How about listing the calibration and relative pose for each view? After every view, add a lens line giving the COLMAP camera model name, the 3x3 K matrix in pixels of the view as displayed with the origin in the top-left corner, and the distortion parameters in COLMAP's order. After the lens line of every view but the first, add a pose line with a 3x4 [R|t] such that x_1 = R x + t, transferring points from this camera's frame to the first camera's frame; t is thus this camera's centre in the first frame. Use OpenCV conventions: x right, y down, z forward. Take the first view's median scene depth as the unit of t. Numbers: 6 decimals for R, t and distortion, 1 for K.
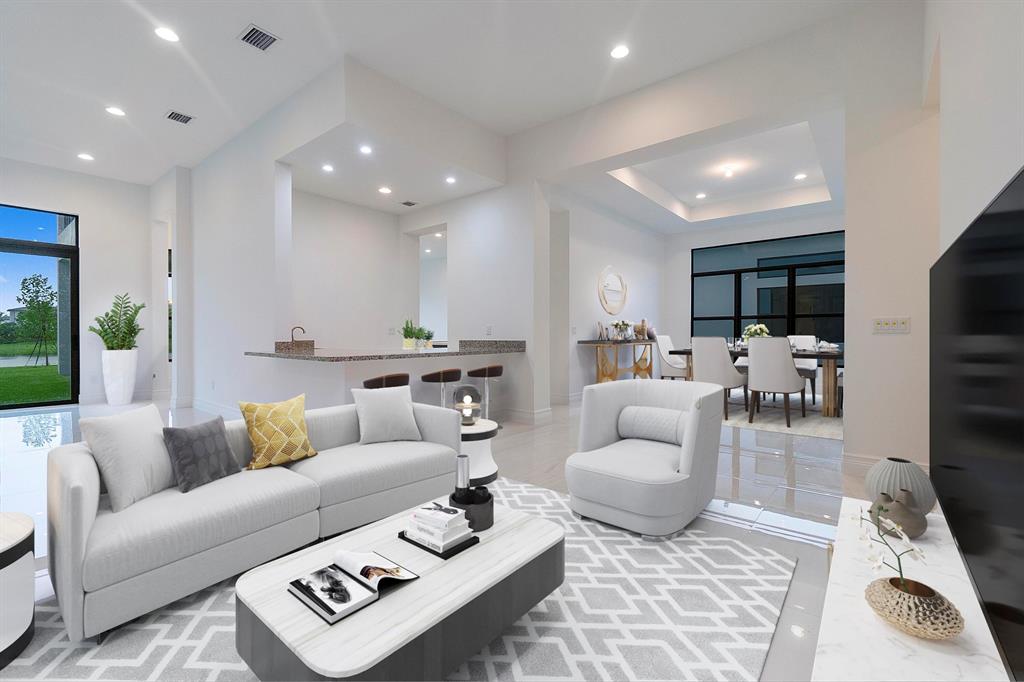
lens RADIAL K [[447.5, 0, 509.4], [0, 447.5, 339.2], [0, 0, 1]] dist [-0.004251, 0.001248]
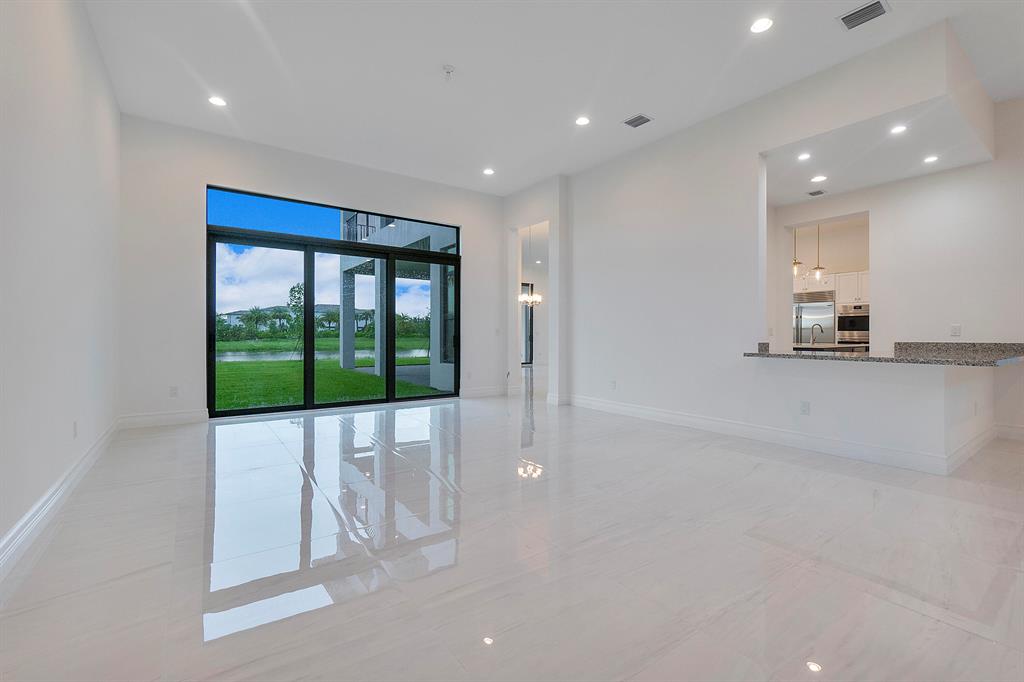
lens RADIAL K [[447.5, 0, 509.3], [0, 447.5, 339.0], [0, 0, 1]] dist [-0.004251, 0.001248]
pose [[0.966168, 0.006985, -0.257818, -0.597769], [-0.008098, 0.999962, -0.003255, 0.004470], [0.257785, 0.005232, 0.966188, -0.043956]]
